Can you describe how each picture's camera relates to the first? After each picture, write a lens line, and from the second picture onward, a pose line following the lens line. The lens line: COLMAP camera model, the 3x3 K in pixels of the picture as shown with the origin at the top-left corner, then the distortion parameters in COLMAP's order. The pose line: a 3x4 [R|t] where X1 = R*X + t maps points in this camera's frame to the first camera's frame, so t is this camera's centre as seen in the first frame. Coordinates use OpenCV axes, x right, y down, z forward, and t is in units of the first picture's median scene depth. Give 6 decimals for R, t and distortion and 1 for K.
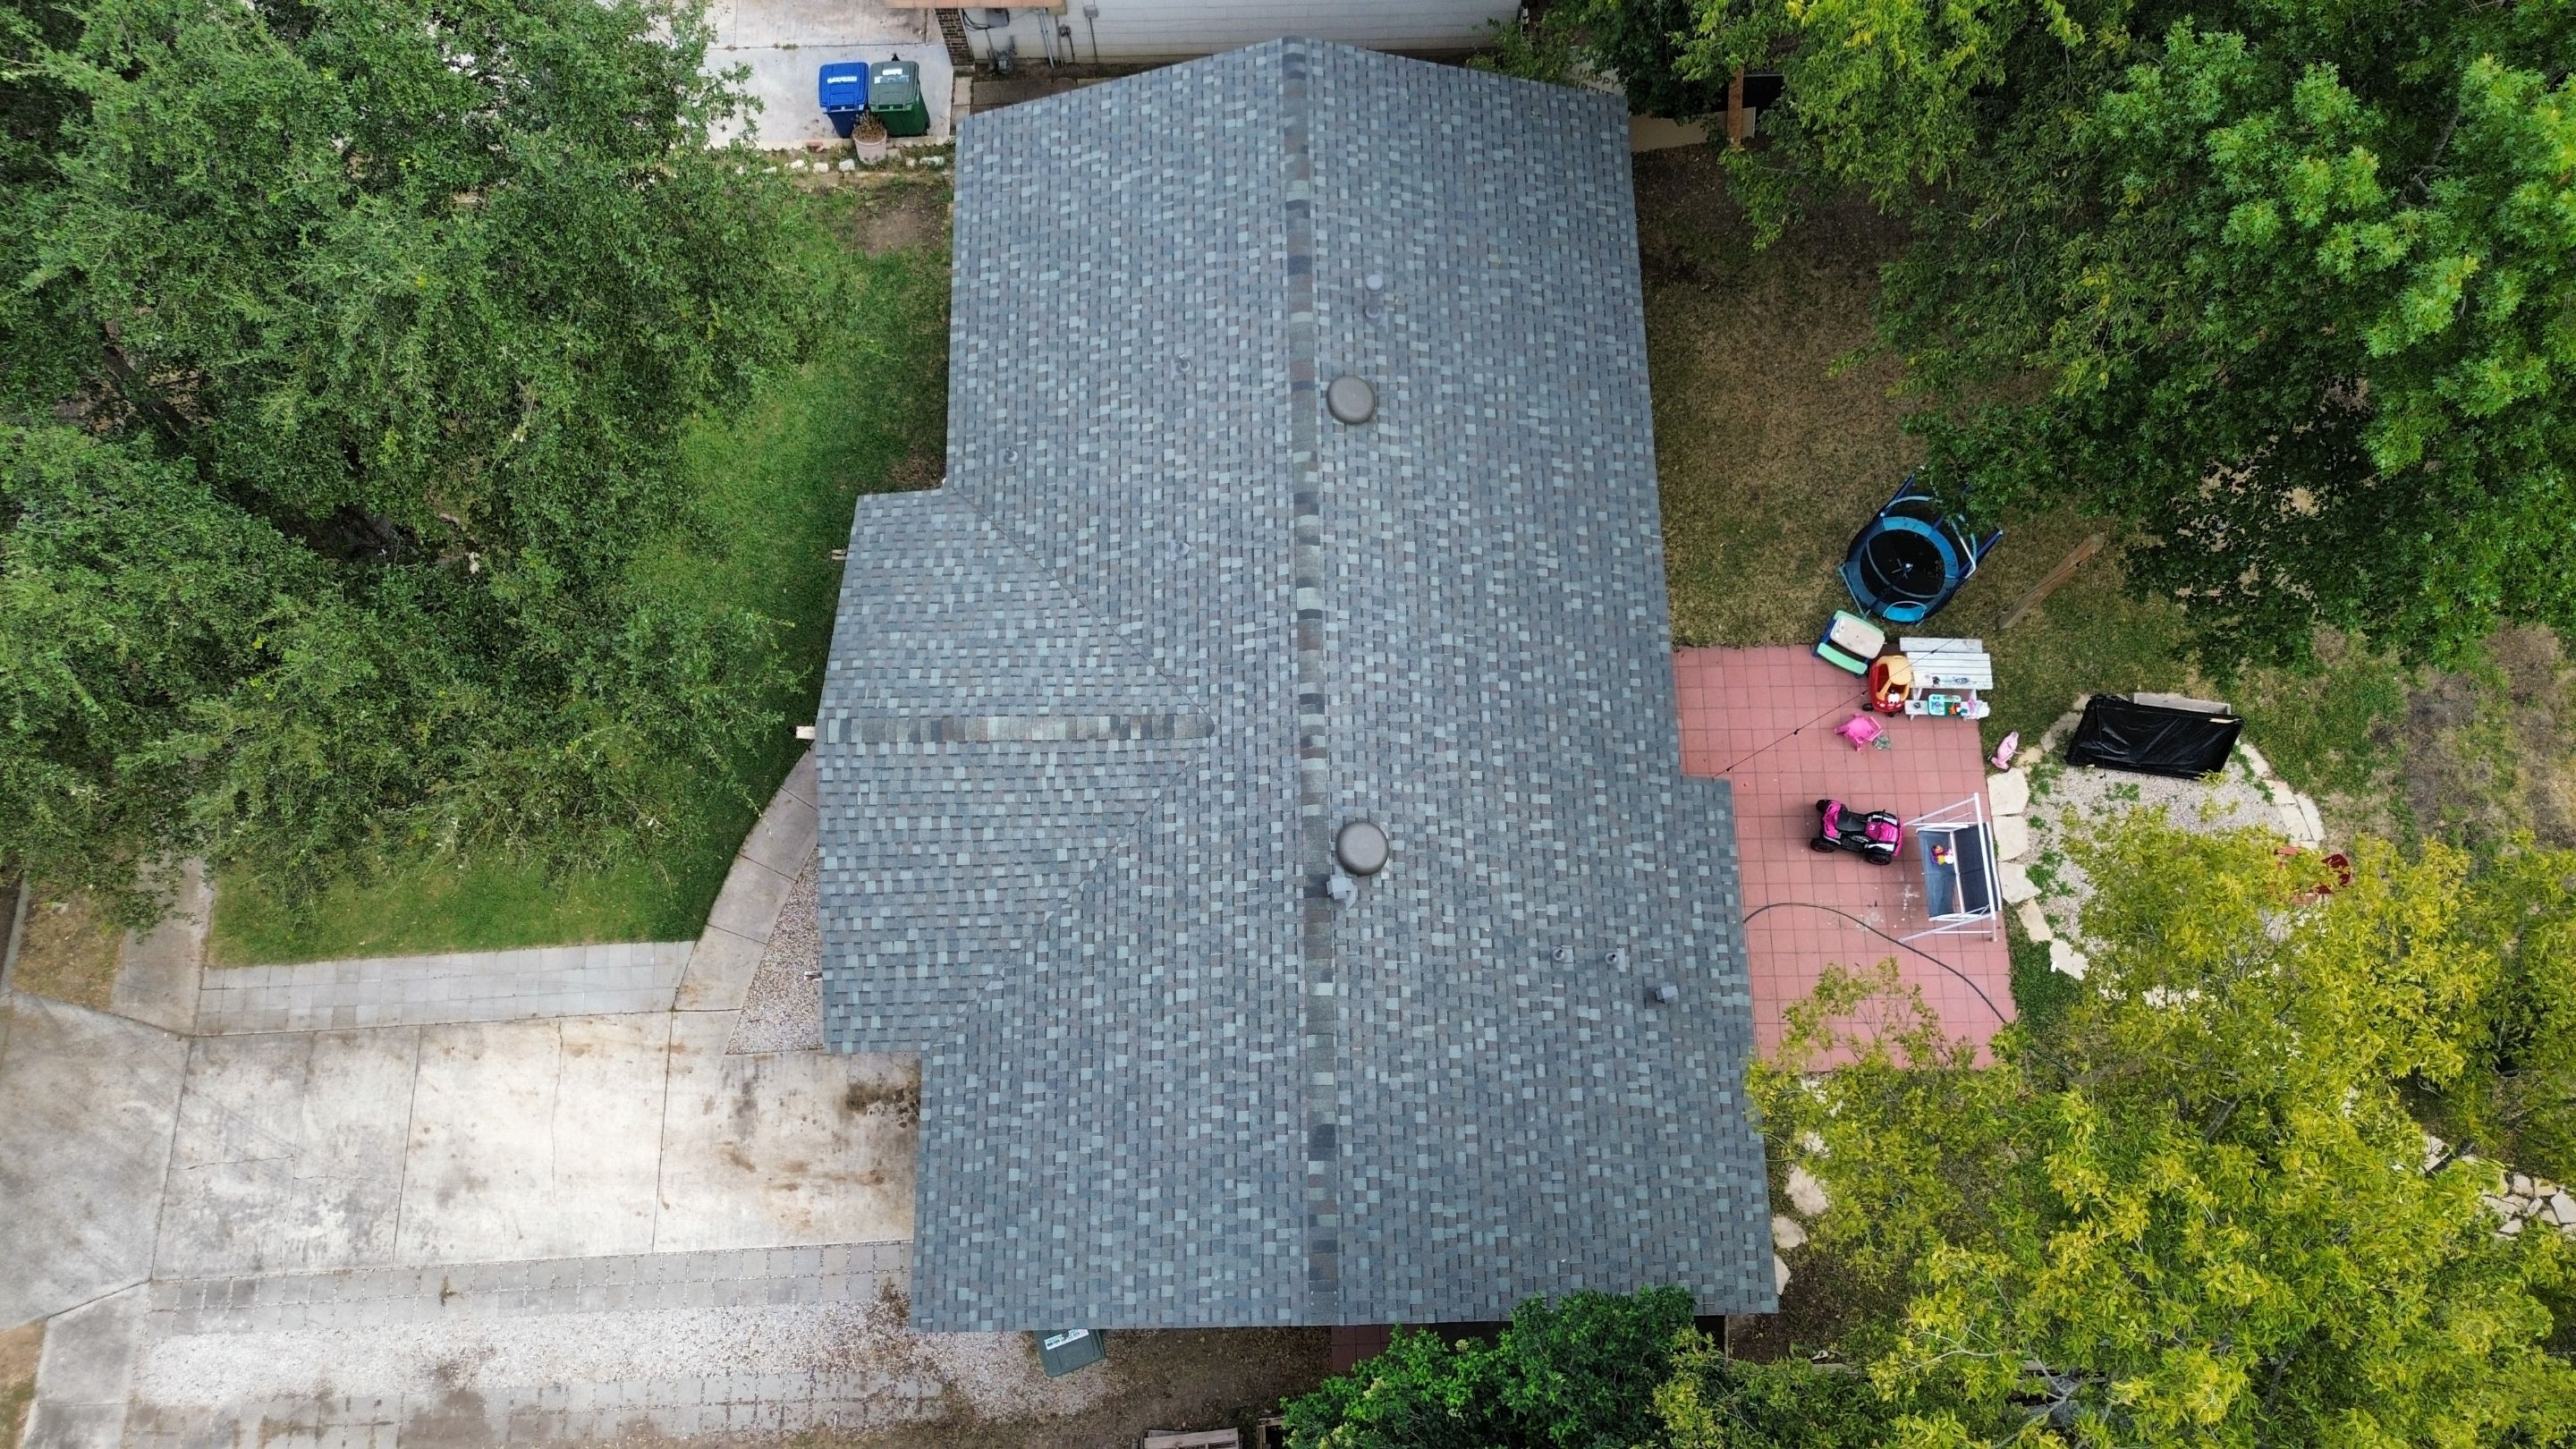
lens RADIAL K [[1802.2, 0, 1296.6], [0, 1802.2, 721.4], [0, 0, 1]] dist [0.157542, -0.289949]
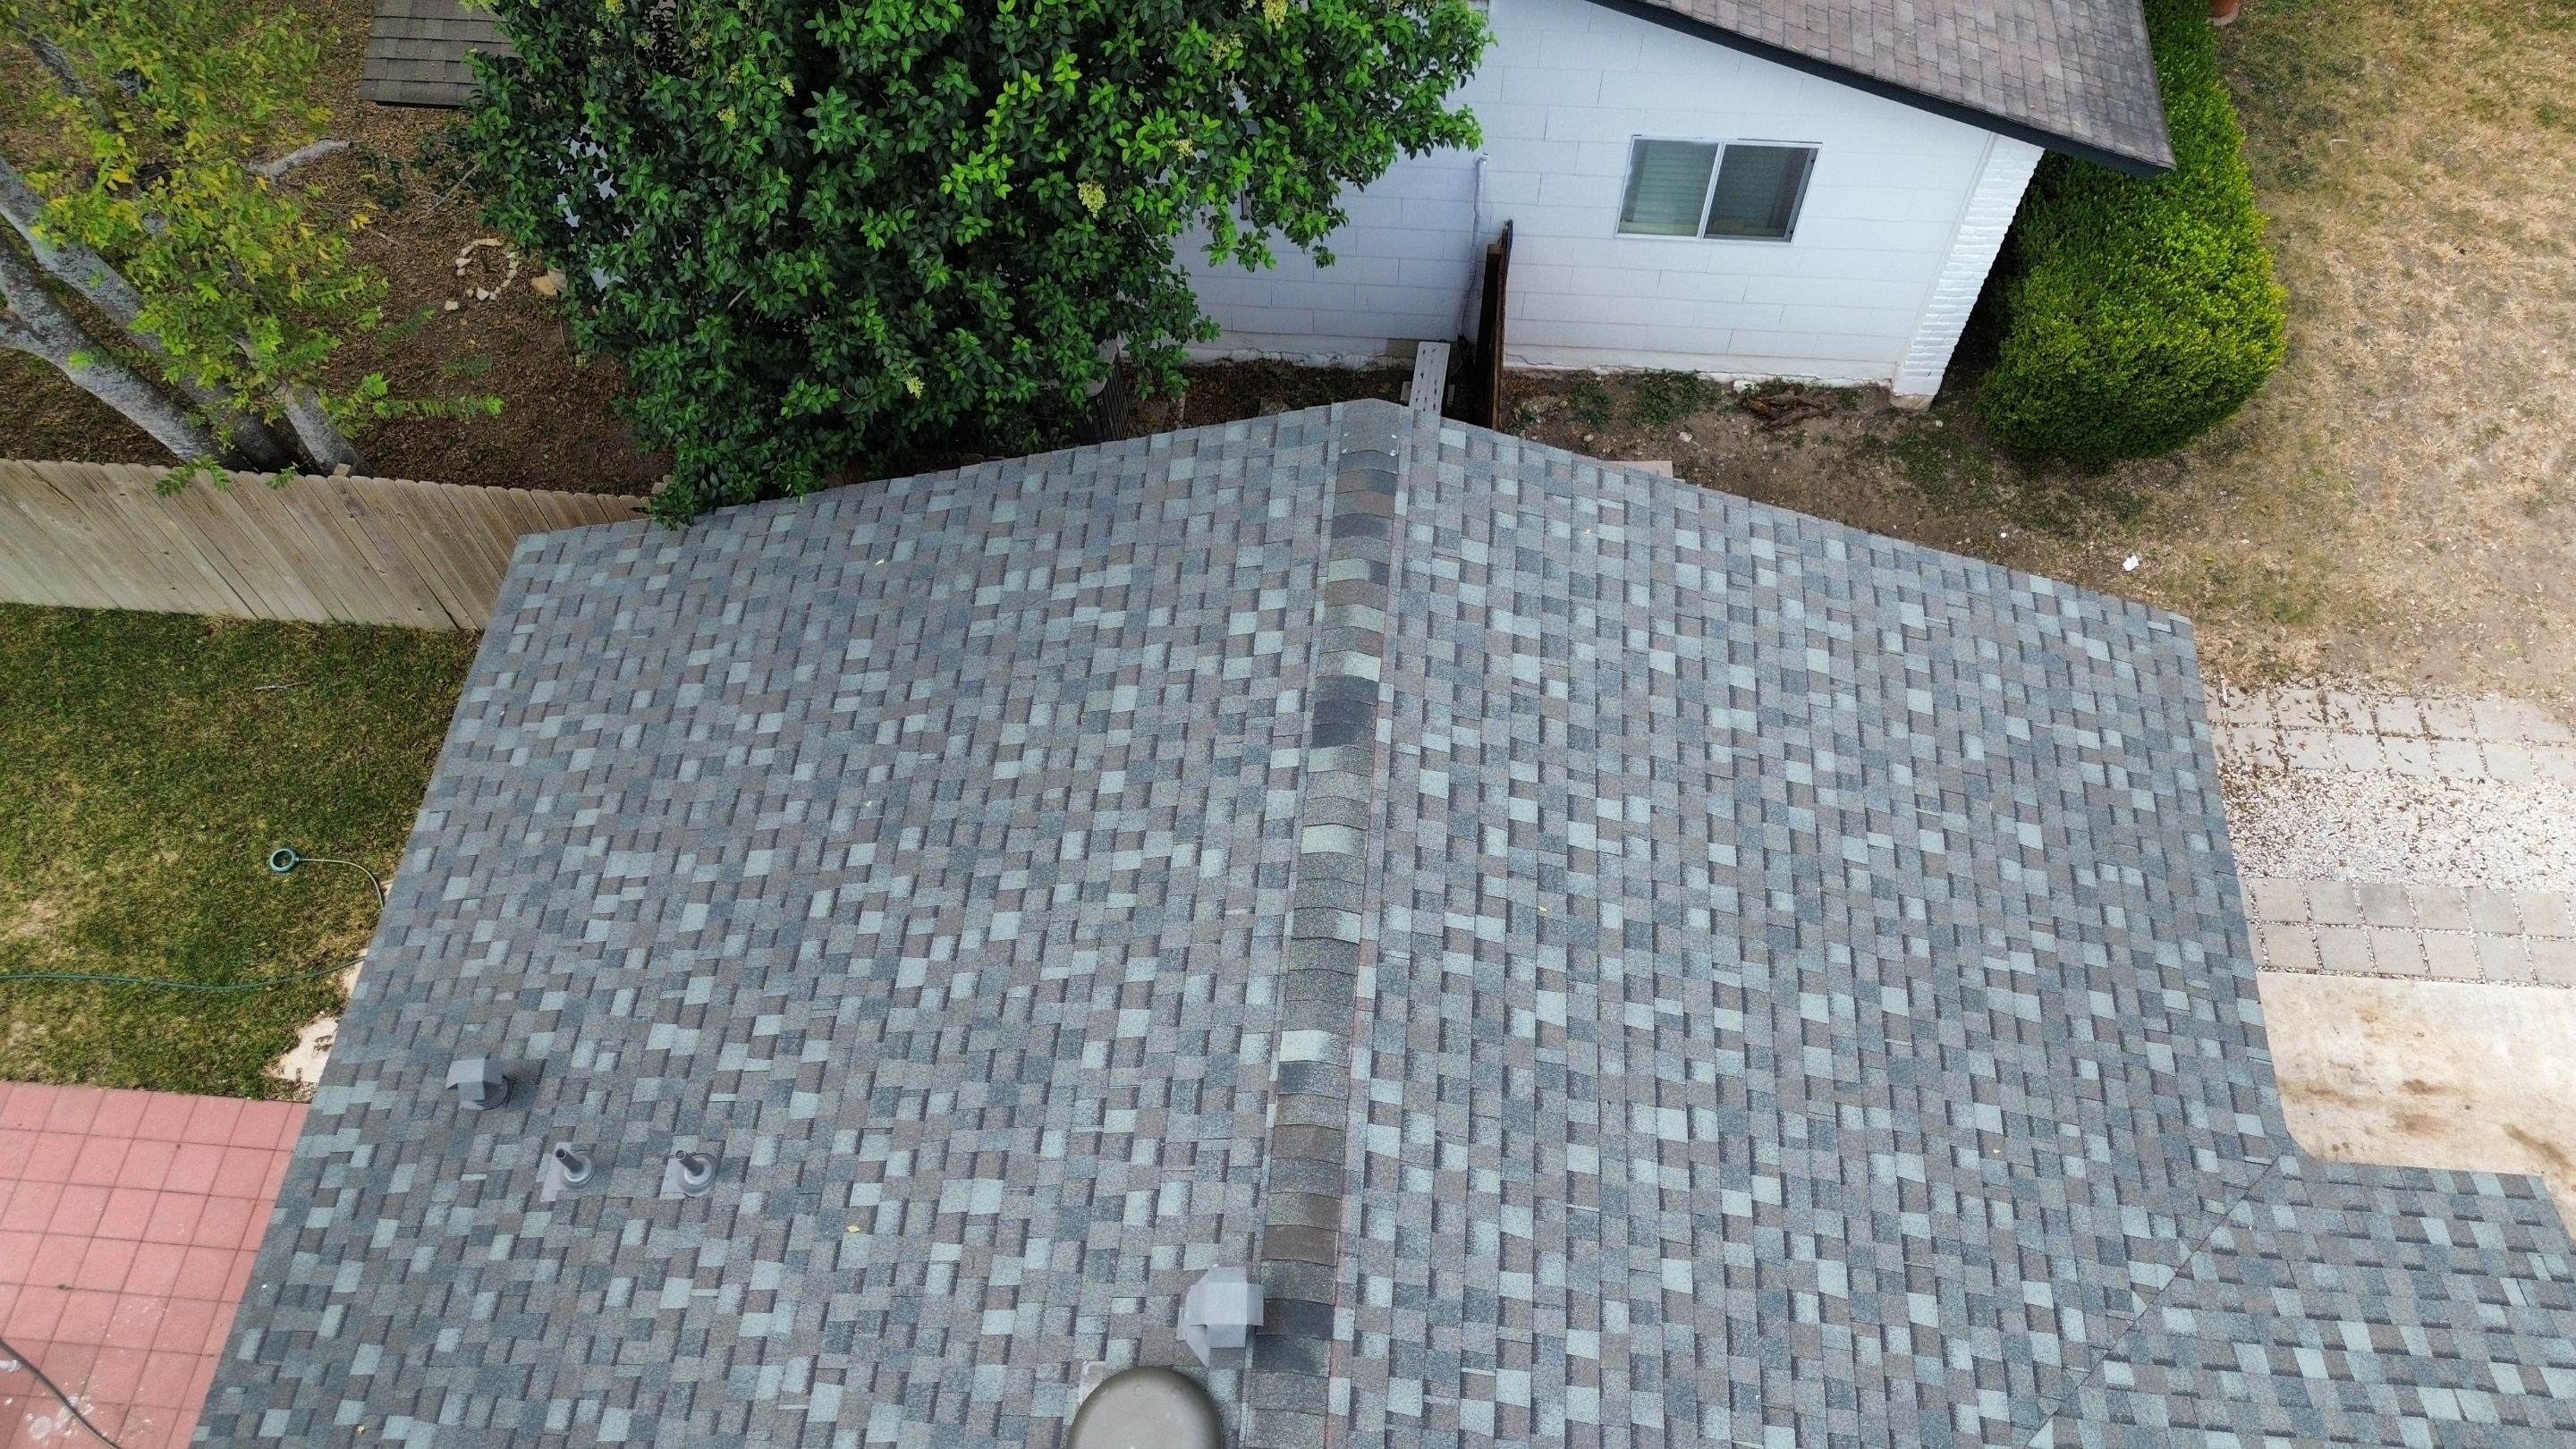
lens RADIAL K [[1819.8, 0, 1297.9], [0, 1819.8, 719.9], [0, 0, 1]] dist [0.082293, -0.081170]
pose [[-0.994447, -0.073670, 0.075159, -0.006667], [0.105240, -0.690518, 0.715618, -0.070453], [-0.000821, 0.719554, 0.694437, 0.615615]]
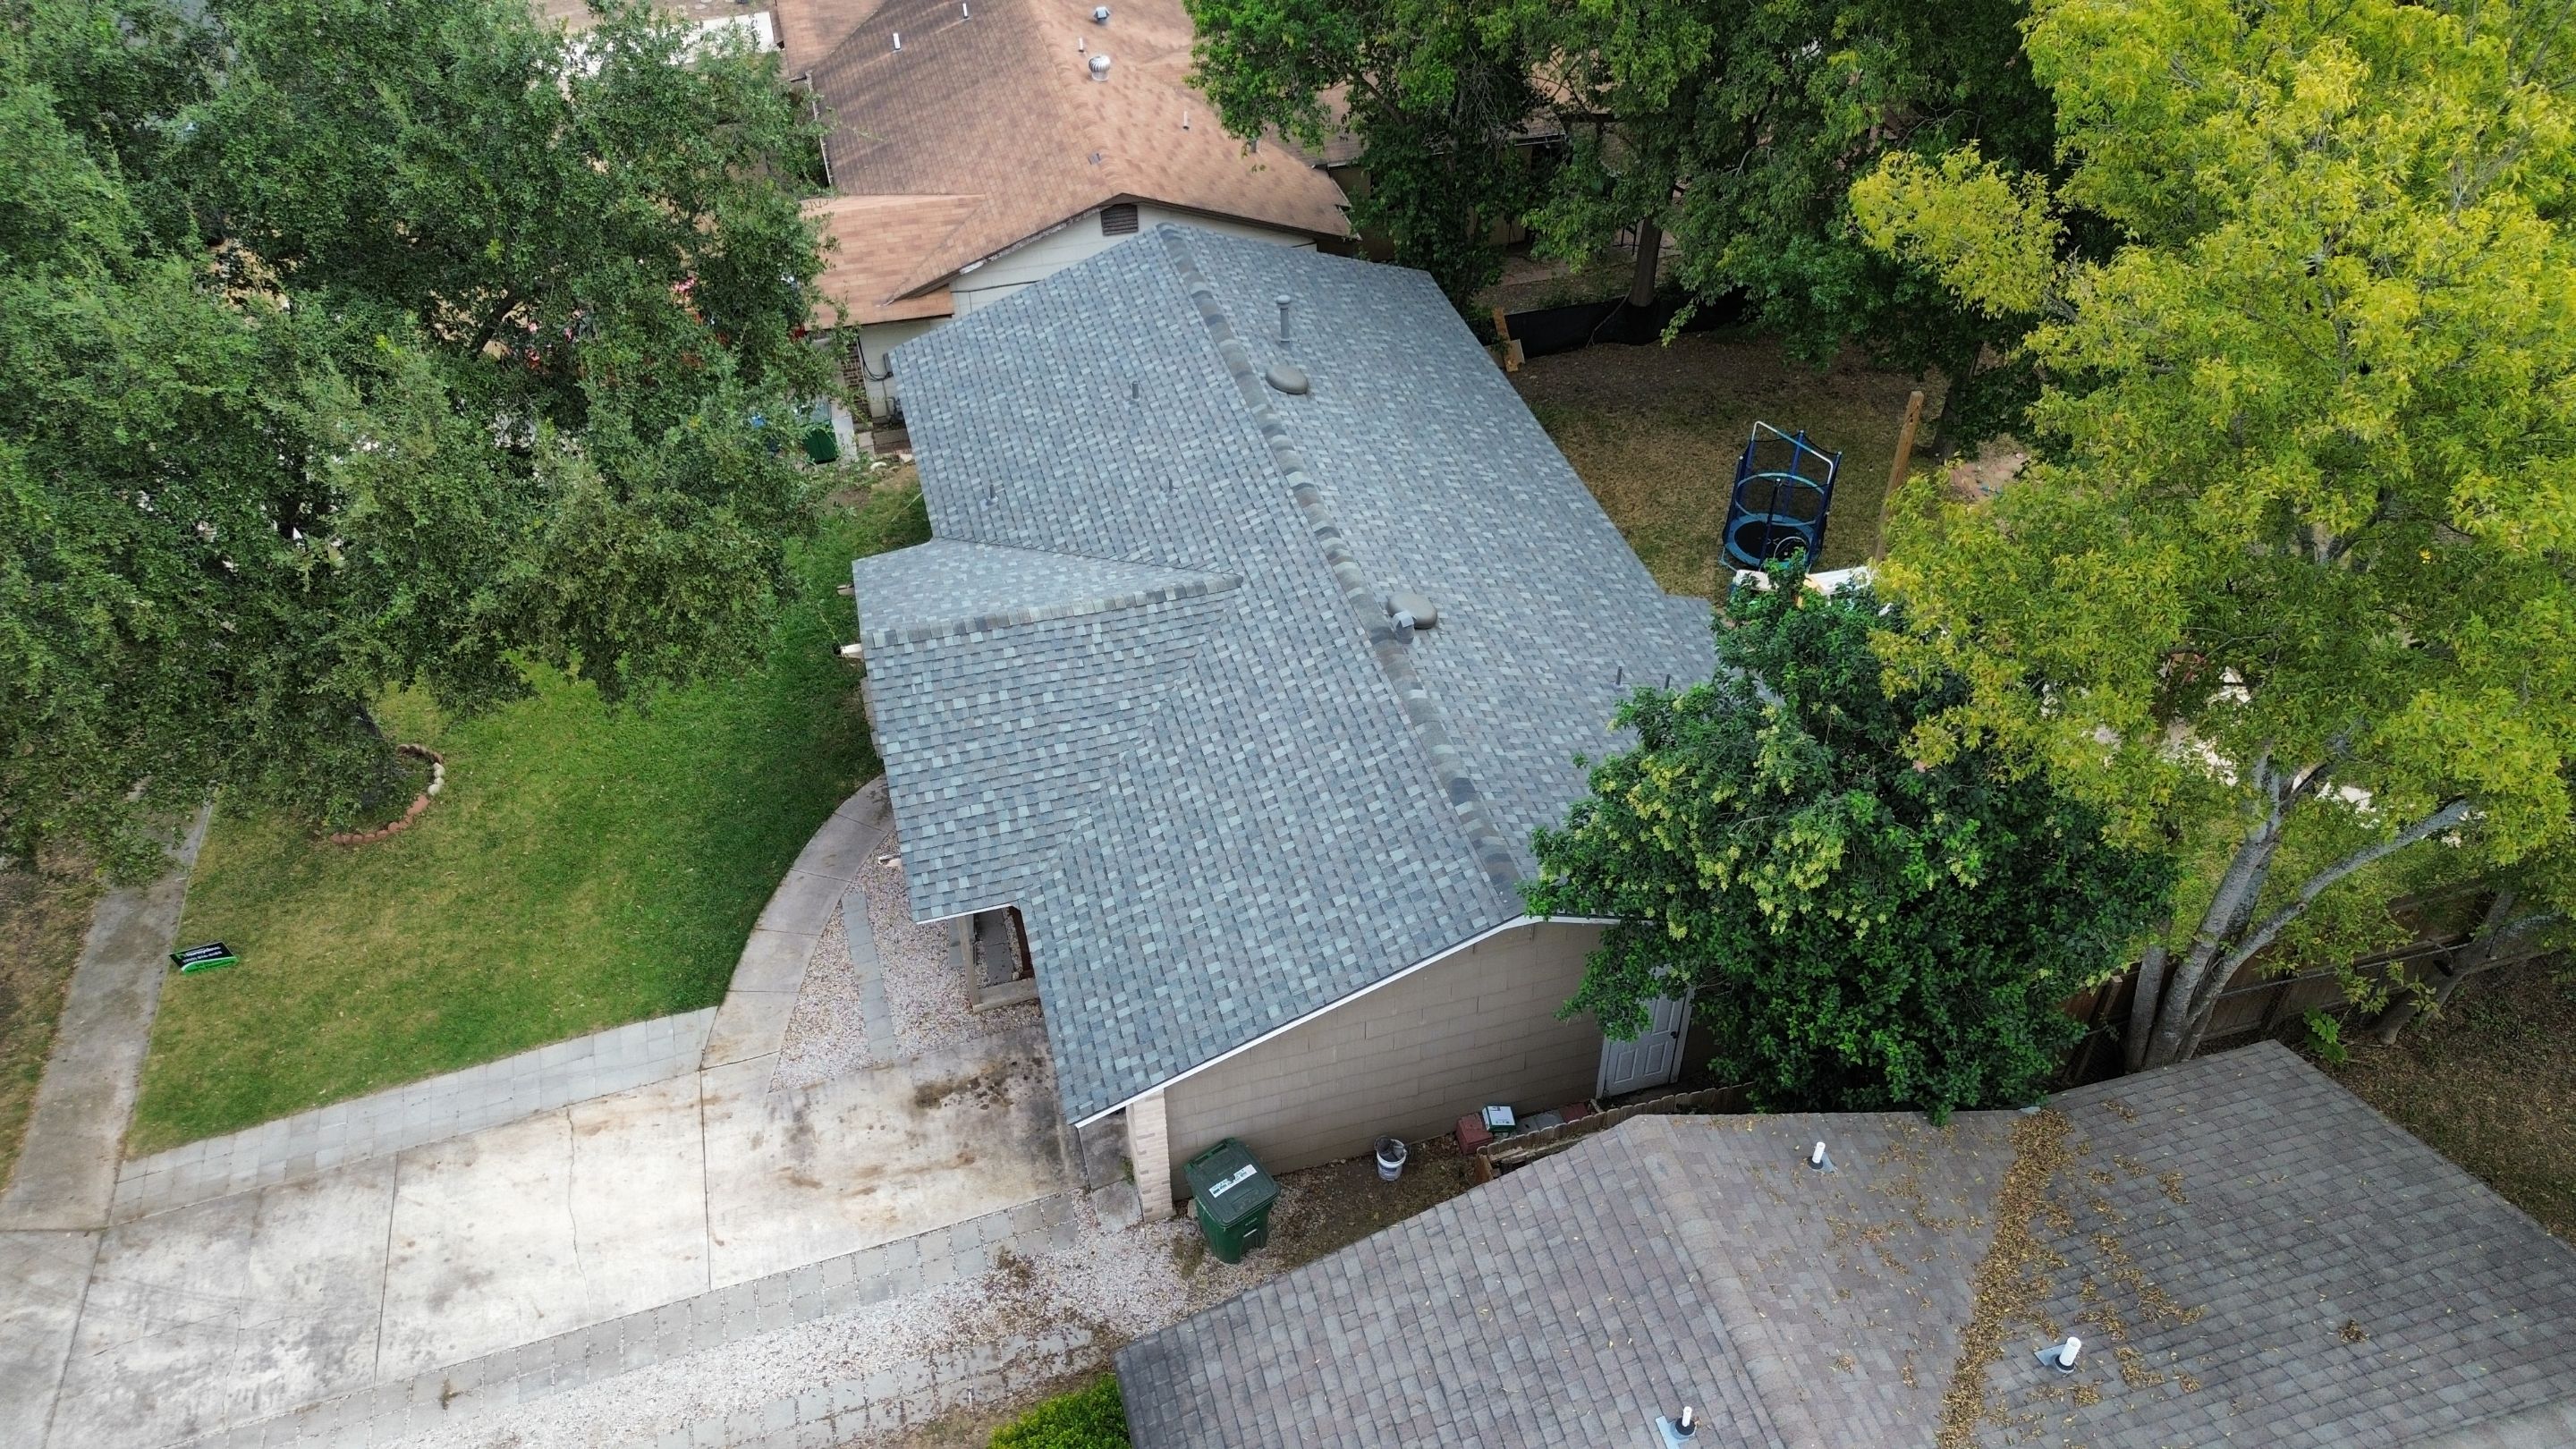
lens RADIAL K [[1819.6, 0, 1299.7], [0, 1819.6, 714.8], [0, 0, 1]] dist [0.145255, -0.241185]
pose [[0.966639, -0.161482, 0.198829, -0.228218], [0.243770, 0.818309, -0.520525, 0.605180], [-0.078648, 0.551629, 0.830374, 0.146821]]
